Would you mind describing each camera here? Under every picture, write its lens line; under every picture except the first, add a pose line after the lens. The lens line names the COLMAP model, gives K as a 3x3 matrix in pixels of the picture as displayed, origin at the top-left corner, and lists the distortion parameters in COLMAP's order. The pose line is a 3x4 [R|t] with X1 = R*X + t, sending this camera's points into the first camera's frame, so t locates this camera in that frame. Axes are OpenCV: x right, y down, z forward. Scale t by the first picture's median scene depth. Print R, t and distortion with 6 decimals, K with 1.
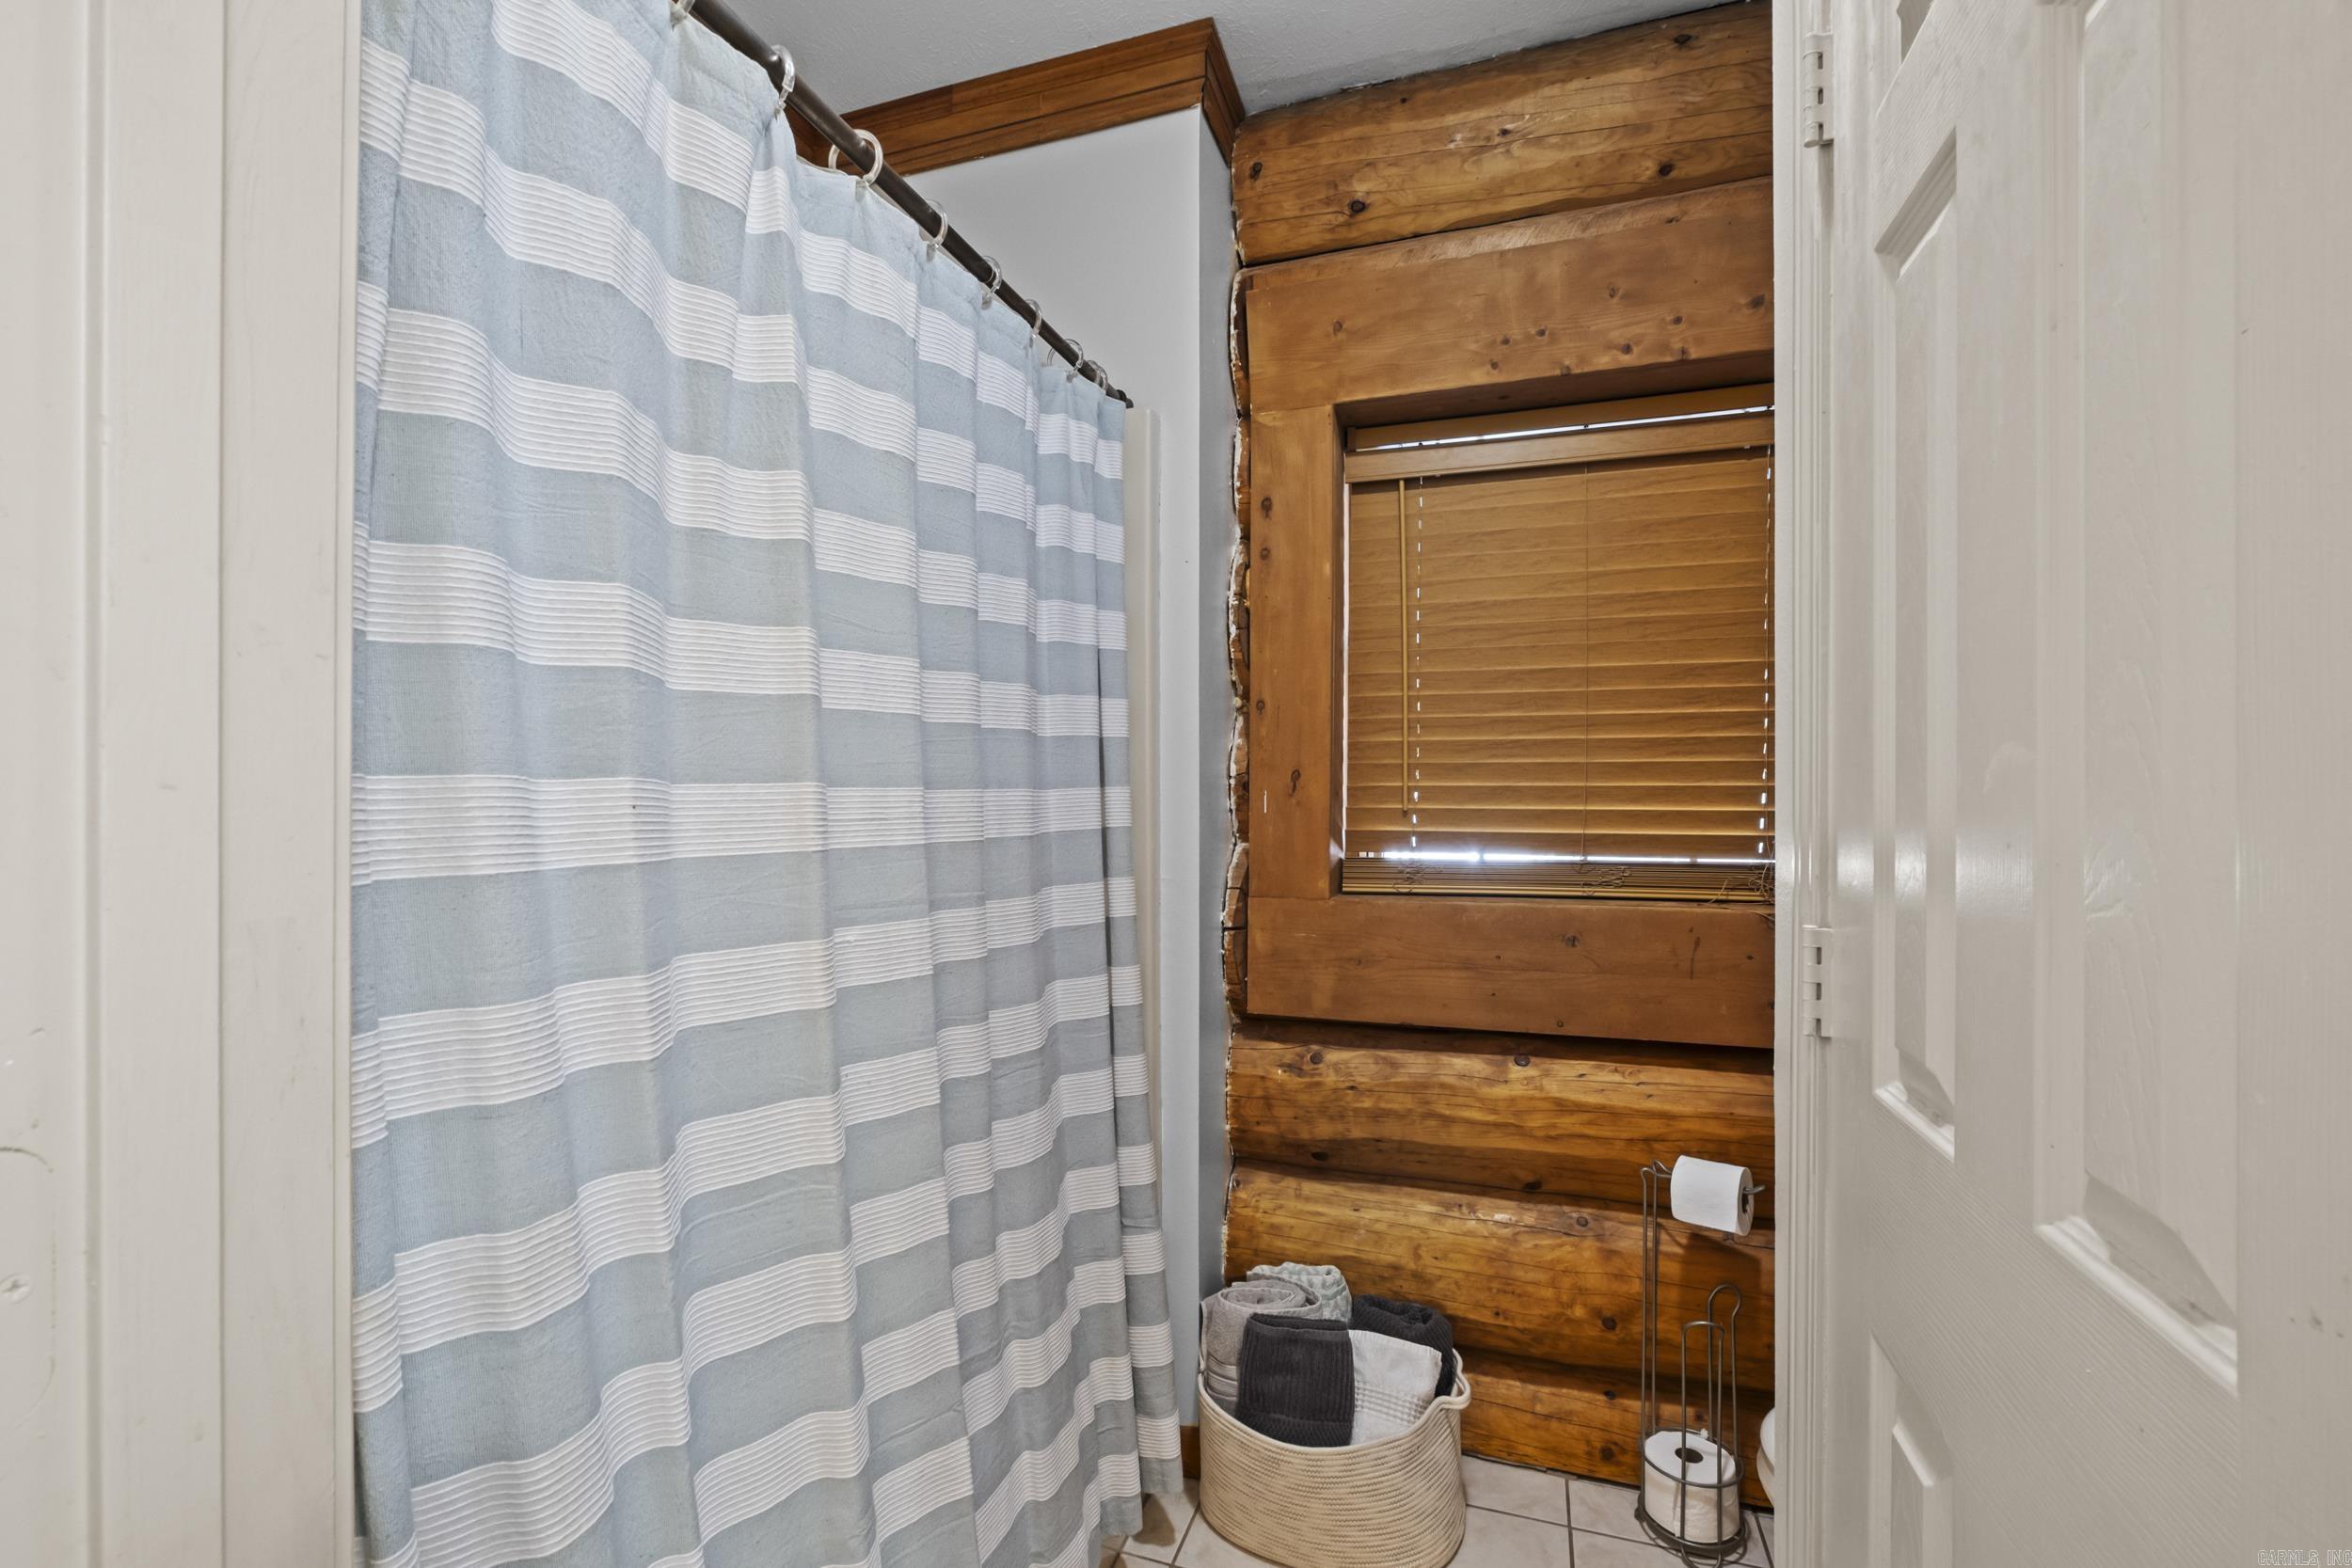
lens RADIAL K [[1038.1, 0, 1153.3], [0, 1038.1, 793.7], [0, 0, 1]] dist [-0.006289, 0.000091]
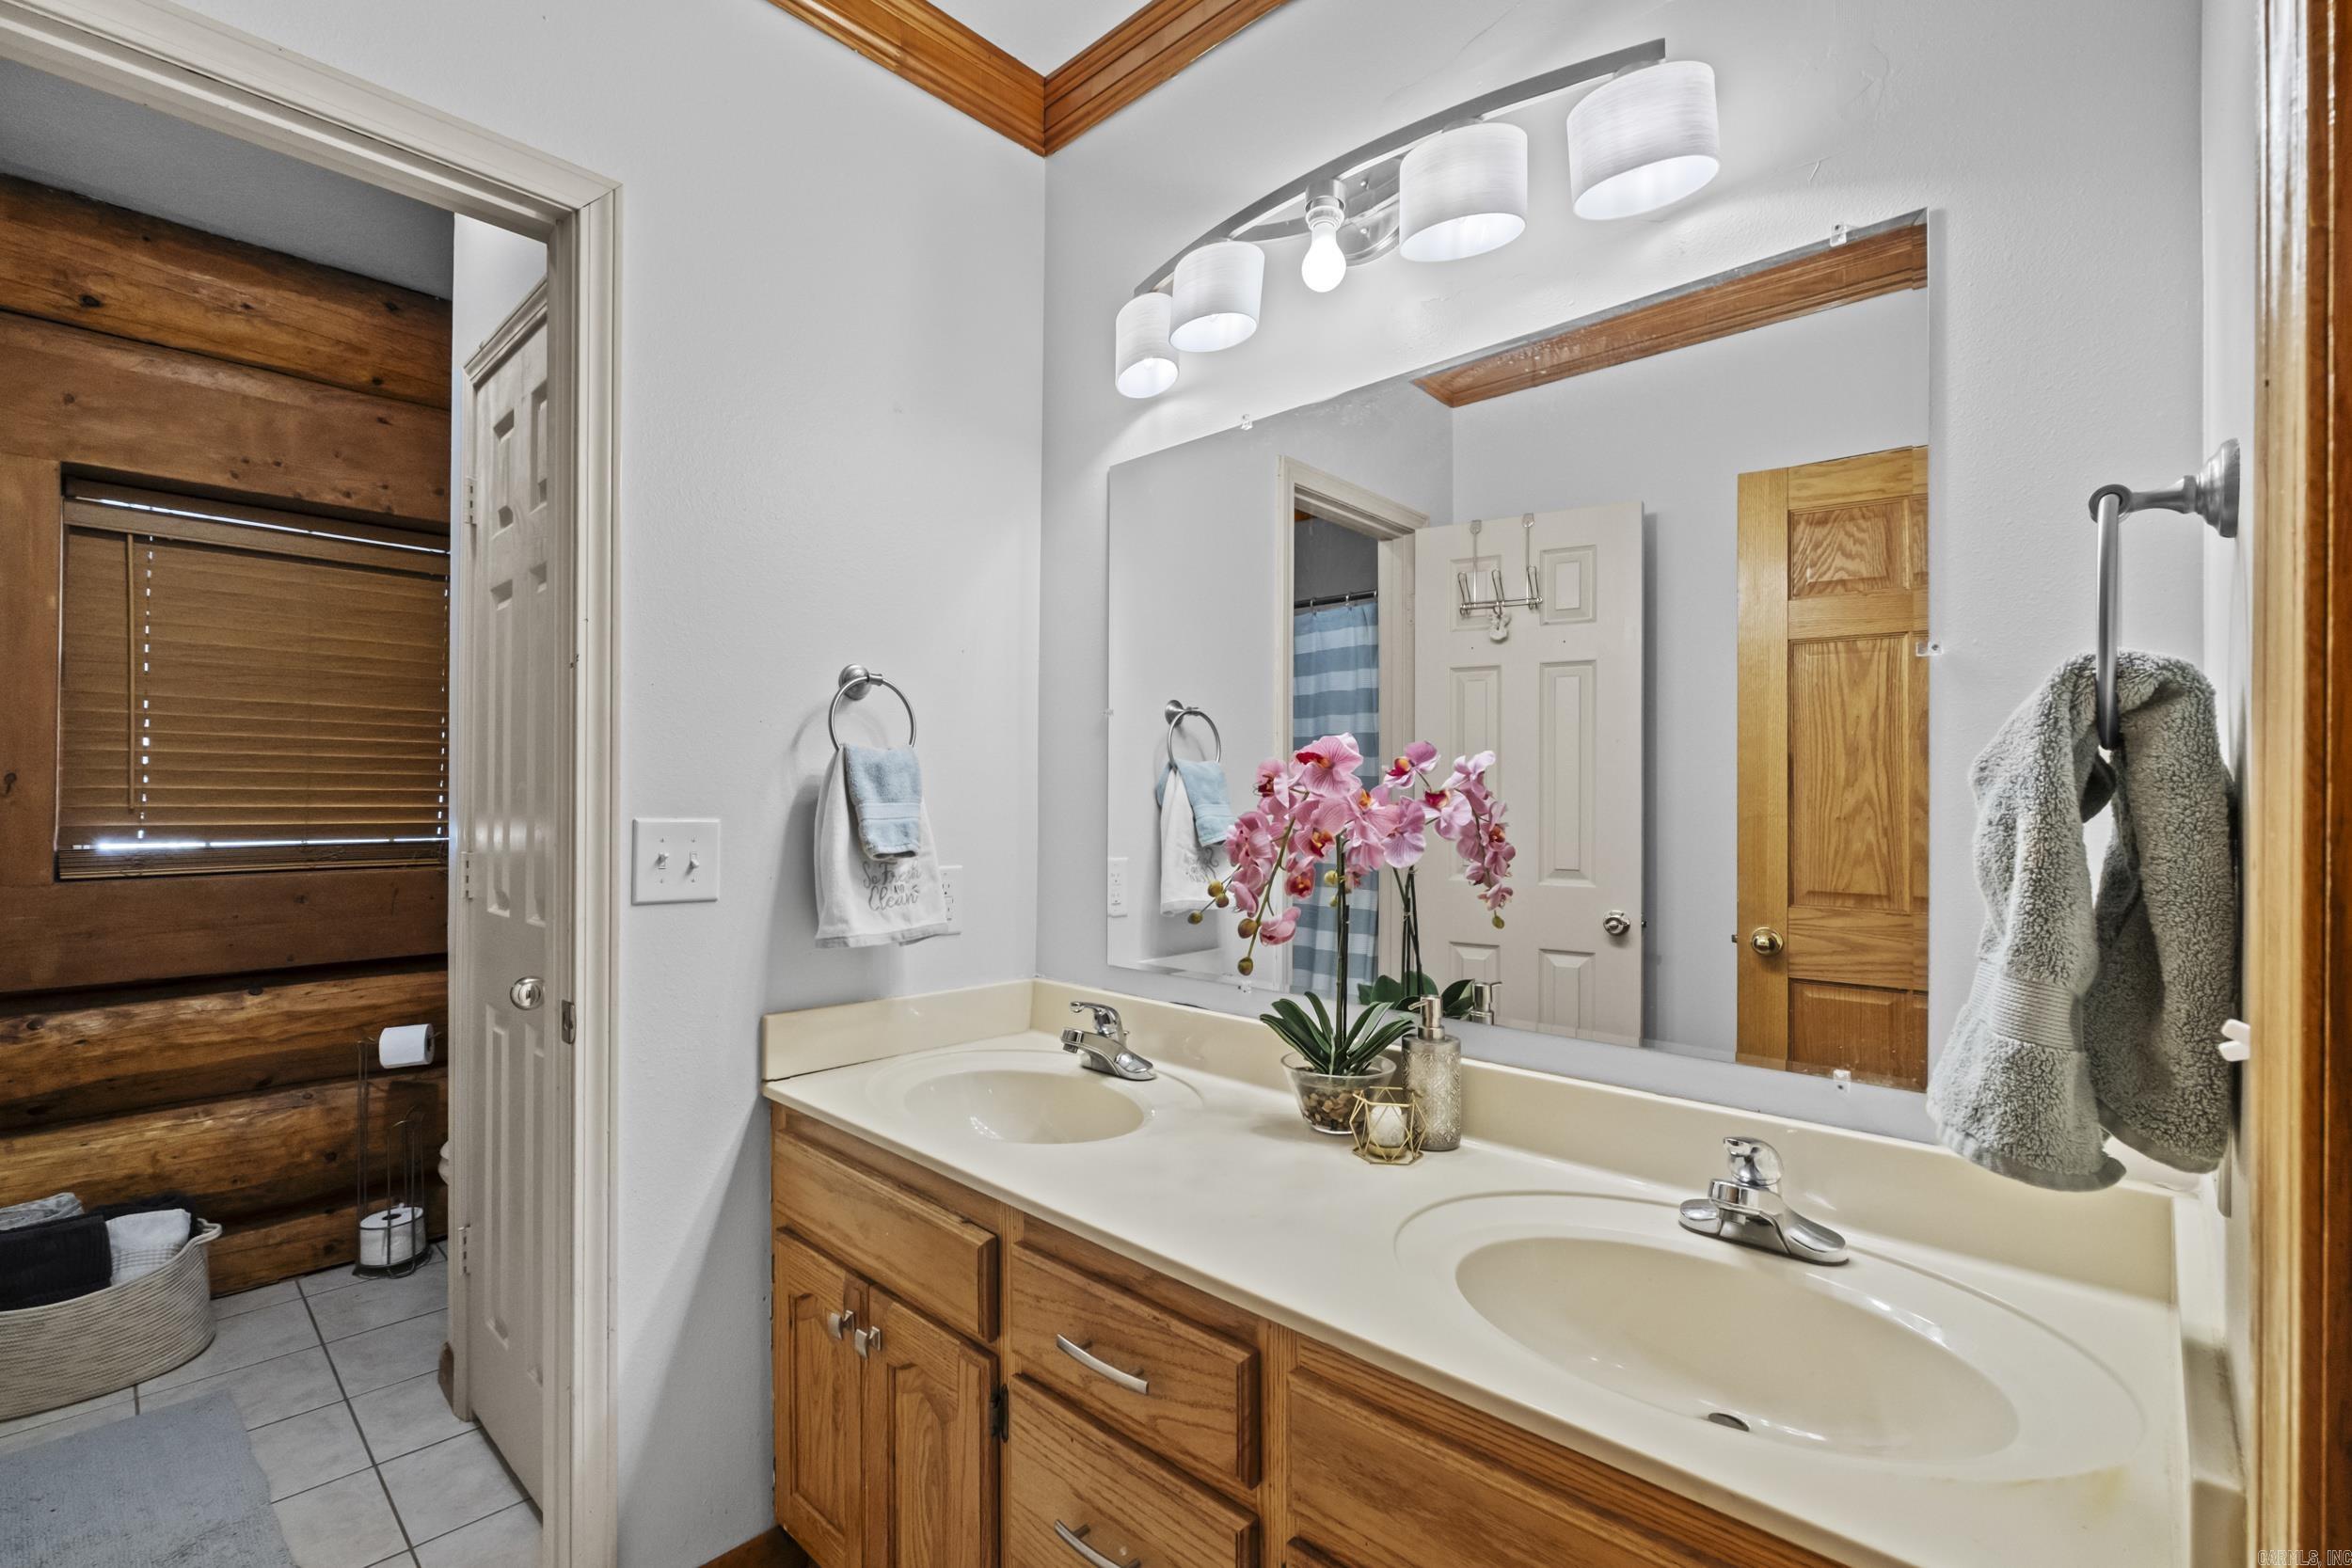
lens RADIAL K [[1038.1, 0, 1153.3], [0, 1038.1, 793.7], [0, 0, 1]] dist [-0.006289, 0.000091]
pose [[0.418340, 0.005944, 0.908271, -0.386970], [-0.000477, 0.999980, -0.006325, 0.006170], [-0.908290, 0.002213, 0.418335, -0.641313]]
